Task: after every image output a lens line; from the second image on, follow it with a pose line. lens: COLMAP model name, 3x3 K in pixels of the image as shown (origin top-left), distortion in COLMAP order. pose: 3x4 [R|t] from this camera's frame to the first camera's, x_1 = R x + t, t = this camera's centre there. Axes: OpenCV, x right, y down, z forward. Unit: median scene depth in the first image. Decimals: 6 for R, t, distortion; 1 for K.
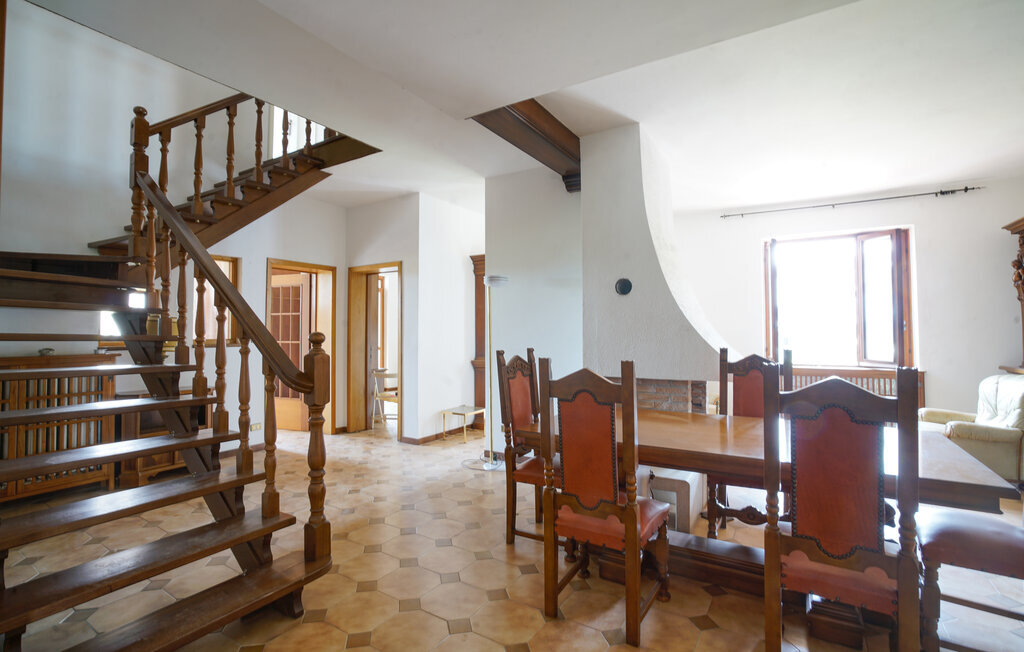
lens RADIAL K [[462.7, 0, 505.3], [0, 462.7, 318.5], [0, 0, 1]] dist [-0.022766, -0.000956]
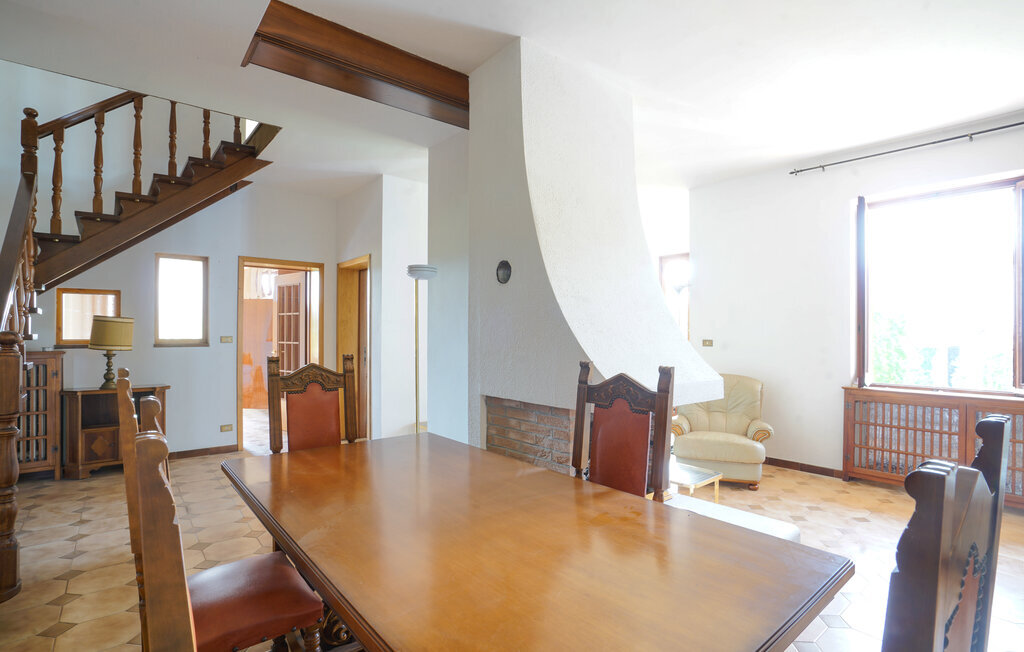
lens RADIAL K [[485.2, 0, 518.1], [0, 485.2, 331.4], [0, 0, 1]] dist [-0.024138, 0.003433]
pose [[0.951534, 0.007919, -0.307441, 0.511130], [-0.001026, 0.999745, 0.022574, 0.006056], [0.307541, -0.021165, 0.951299, 0.290557]]
